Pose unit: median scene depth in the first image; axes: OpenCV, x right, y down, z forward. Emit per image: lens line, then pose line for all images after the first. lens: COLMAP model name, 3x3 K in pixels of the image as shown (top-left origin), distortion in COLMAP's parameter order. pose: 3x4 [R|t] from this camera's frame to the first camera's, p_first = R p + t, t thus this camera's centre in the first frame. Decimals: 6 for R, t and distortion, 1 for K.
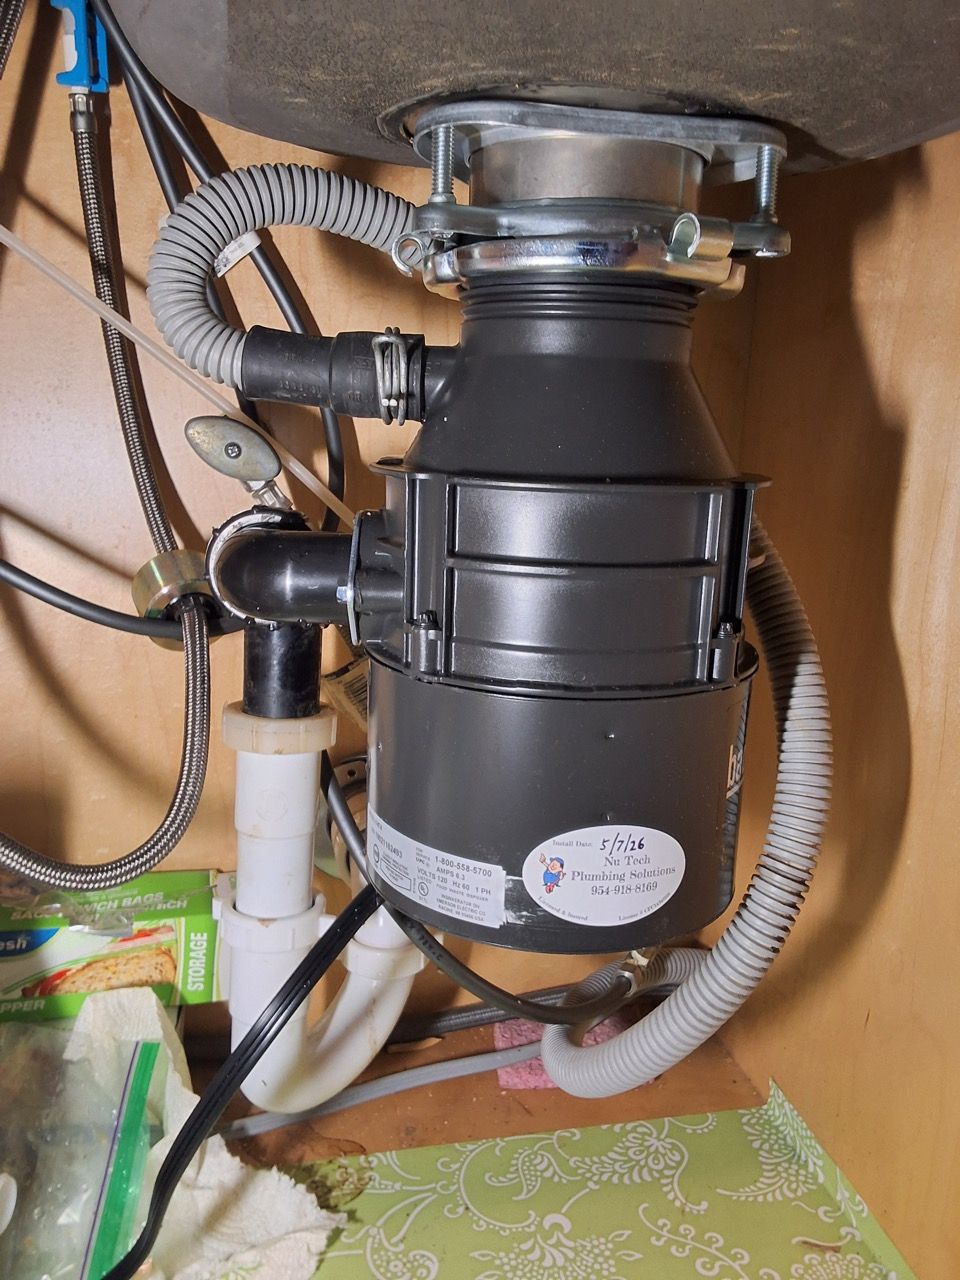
lens RADIAL K [[1028.2, 0, 496.0], [0, 1028.2, 641.4], [0, 0, 1]] dist [0.124203, -0.192599]
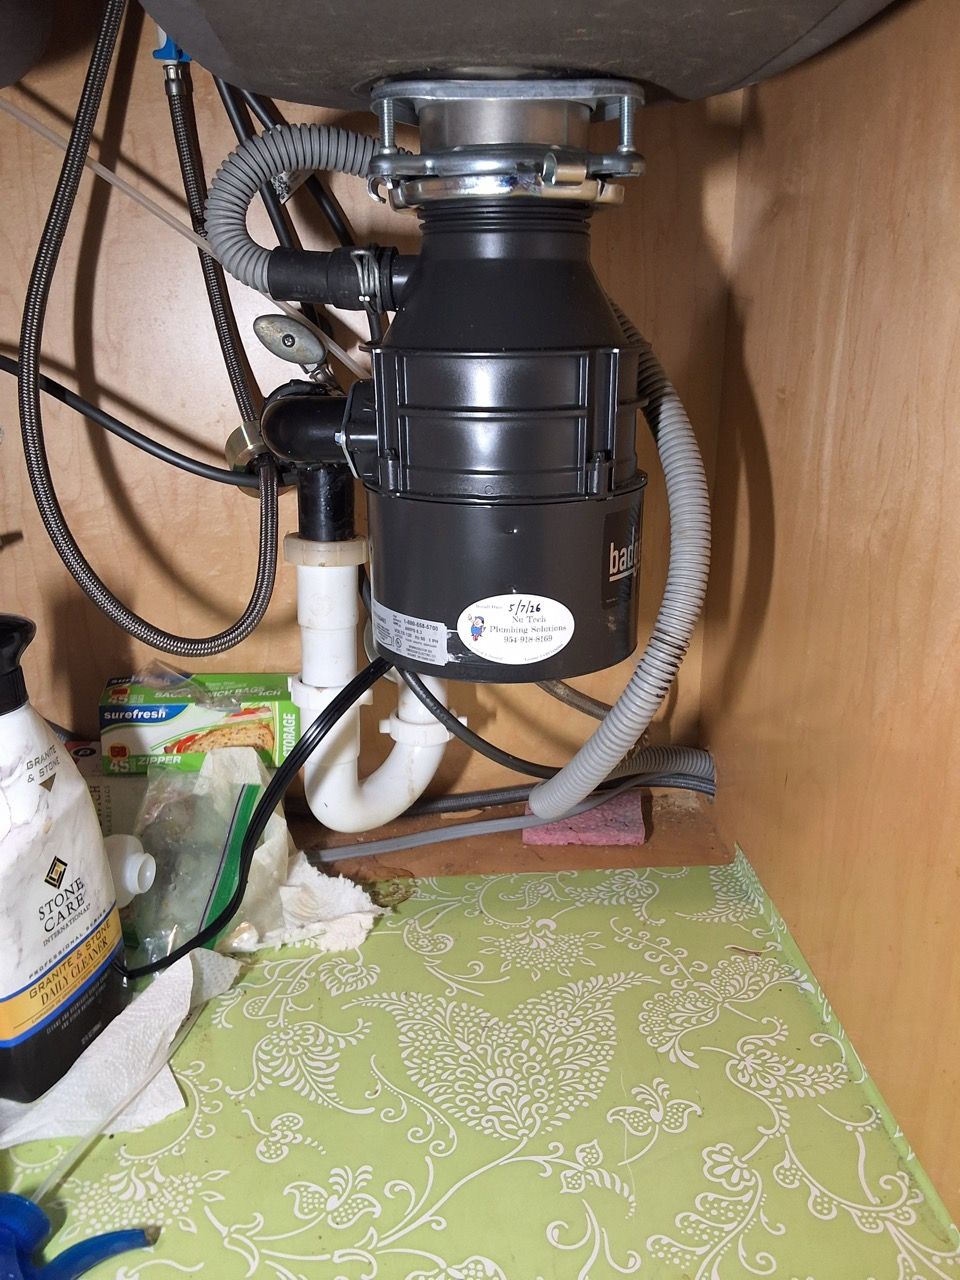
lens RADIAL K [[1021.5, 0, 493.5], [0, 1021.5, 641.4], [0, 0, 1]] dist [0.127032, -0.202085]
pose [[0.988412, 0.005835, -0.151680, 0.221779], [0.009196, 0.995123, 0.098212, 0.075694], [0.151513, -0.098469, 0.983538, -0.316850]]
